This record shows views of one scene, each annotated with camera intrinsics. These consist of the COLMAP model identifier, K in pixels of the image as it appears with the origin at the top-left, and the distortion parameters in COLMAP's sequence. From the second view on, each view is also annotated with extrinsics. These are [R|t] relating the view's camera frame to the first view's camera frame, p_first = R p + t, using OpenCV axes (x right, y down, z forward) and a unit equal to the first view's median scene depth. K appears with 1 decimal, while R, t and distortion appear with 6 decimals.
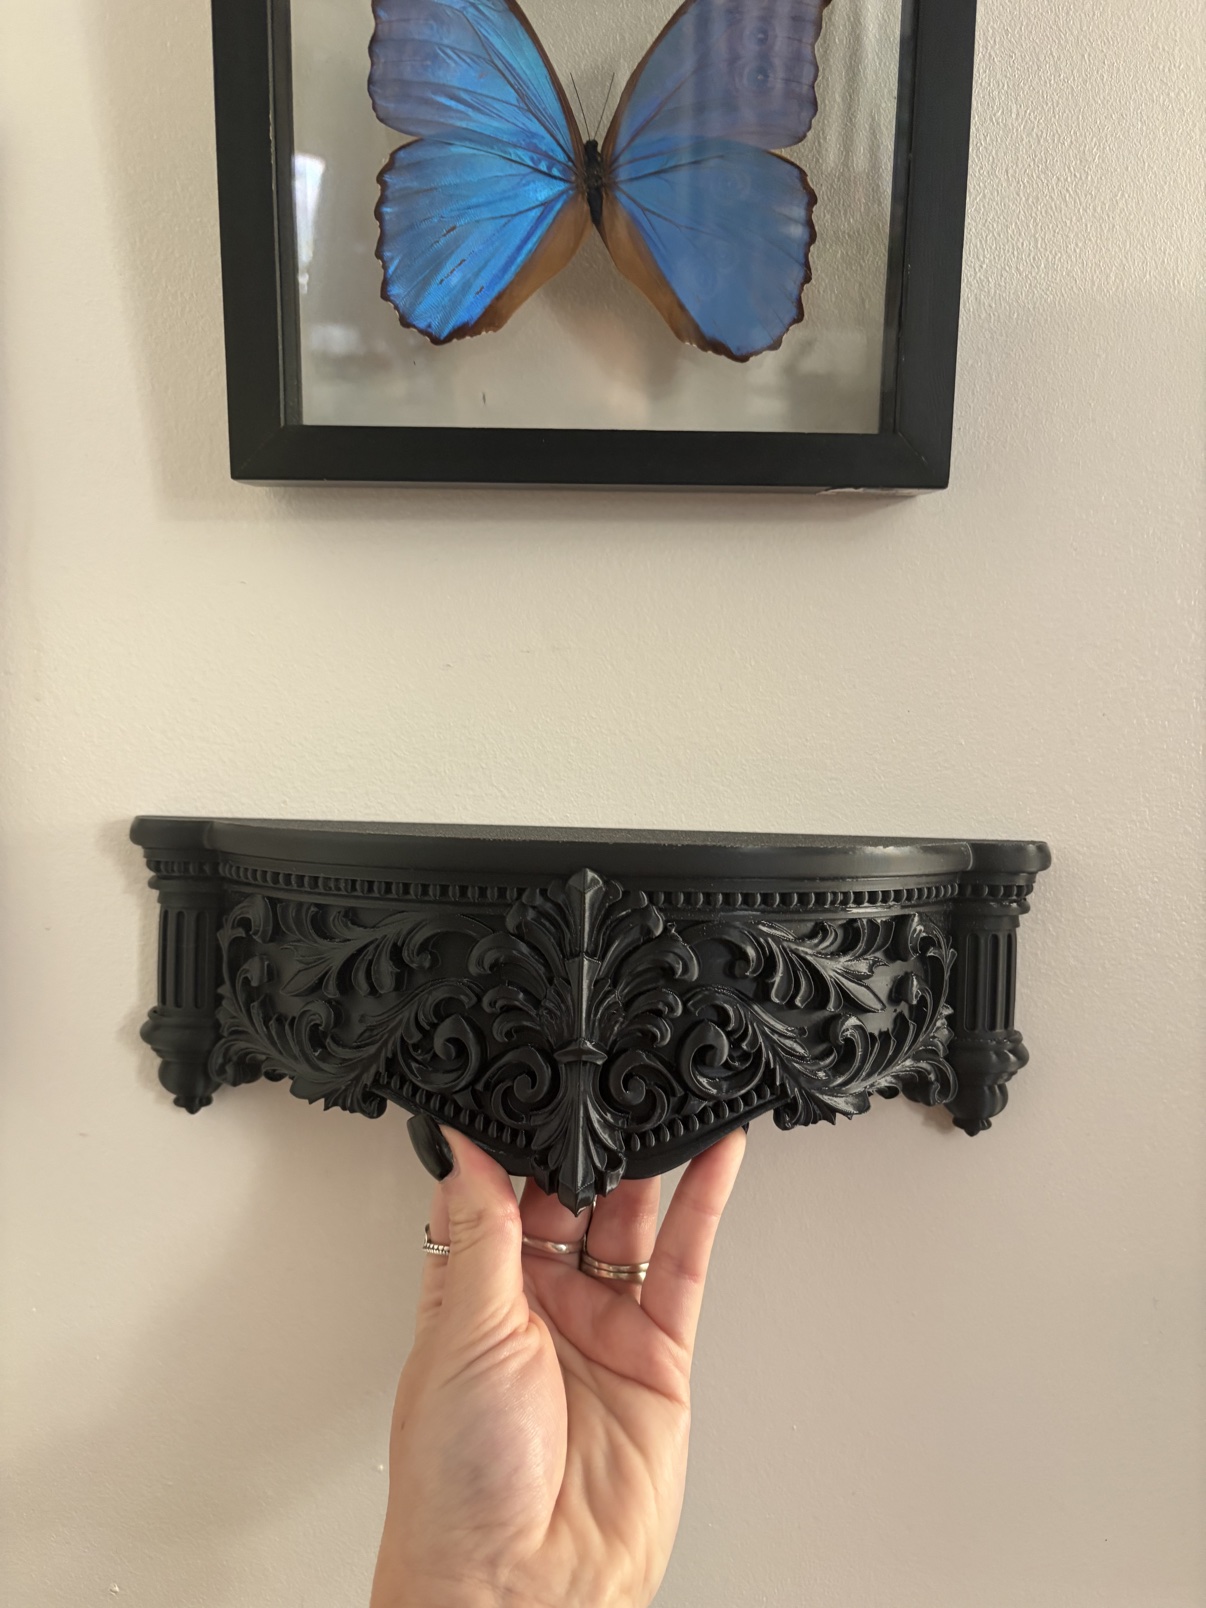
lens RADIAL K [[1239.8, 0, 603.0], [0, 1239.8, 804.0], [0, 0, 1]] dist [0.000580, -0.000952]
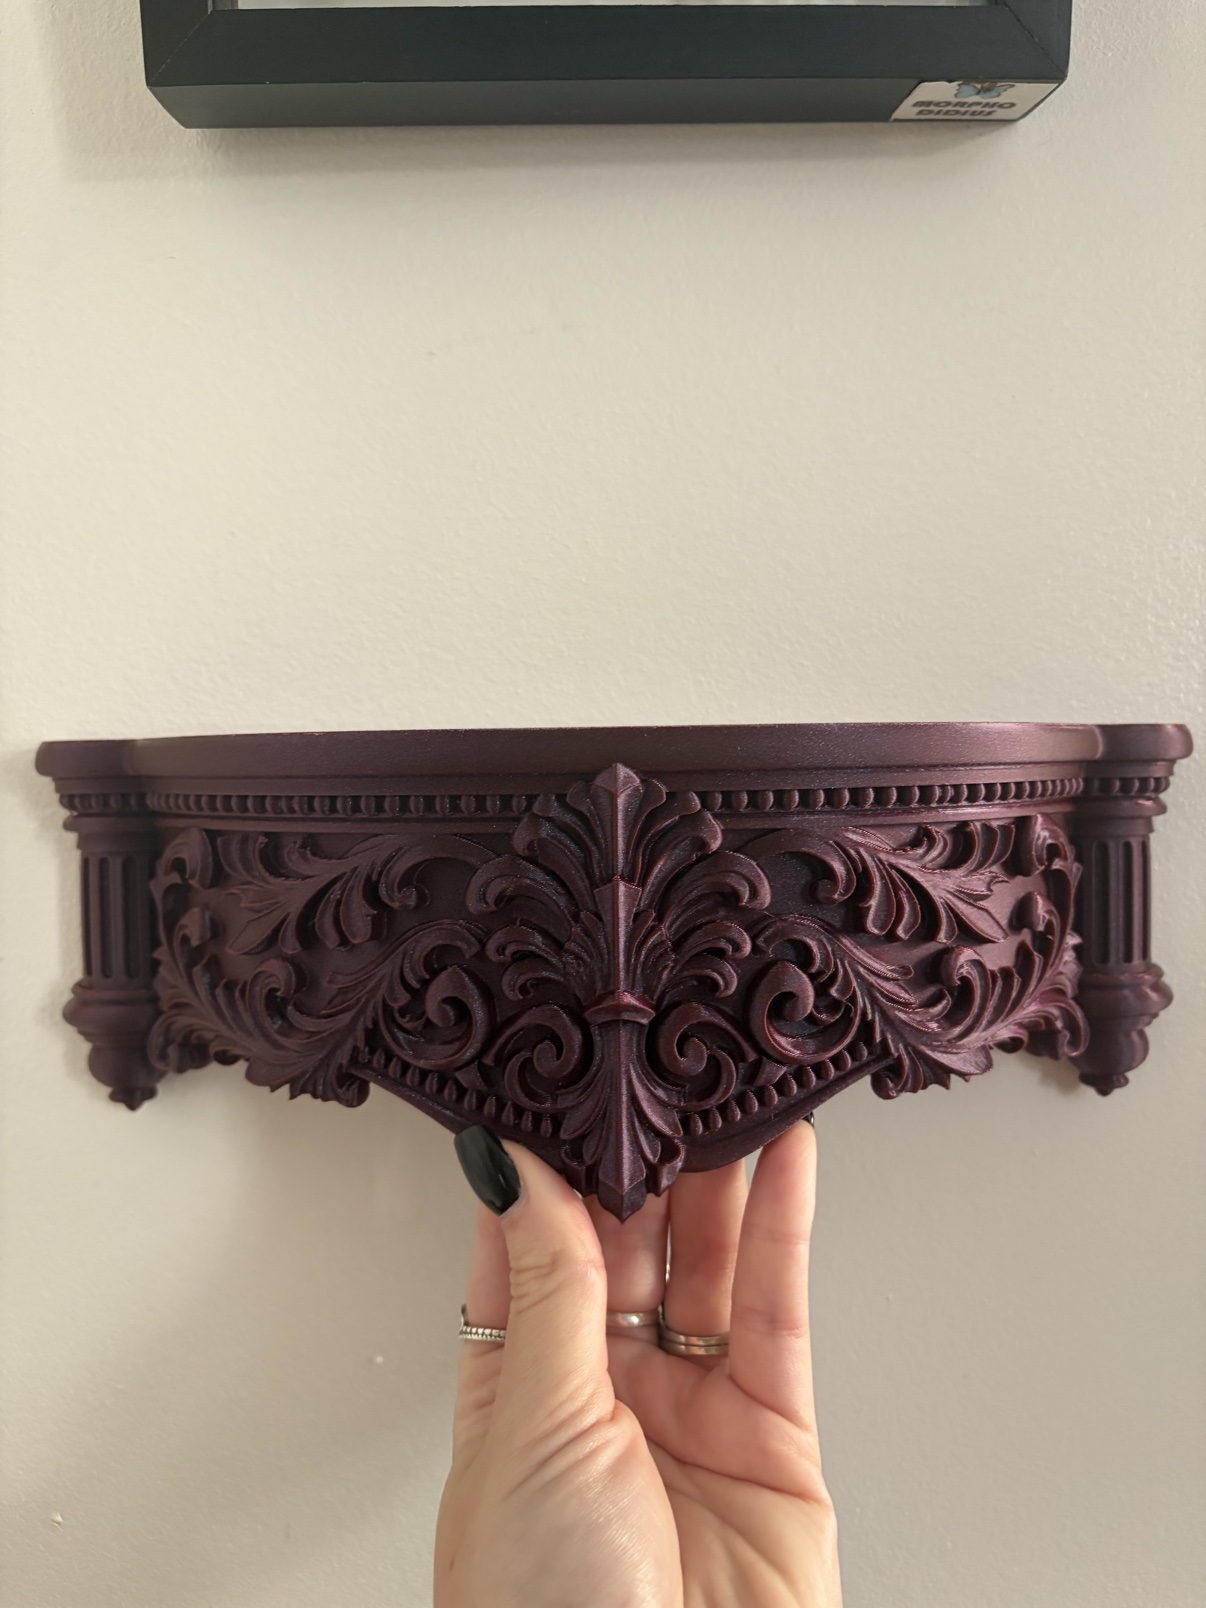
lens RADIAL K [[1204.7, 0, 583.7], [0, 1204.7, 798.3], [0, 0, 1]] dist [0.035983, -0.002386]
pose [[0.998863, -0.045946, -0.012726, -0.023794], [0.046159, 0.998791, 0.016903, 0.056088], [0.011934, -0.017472, 0.999776, 0.255801]]
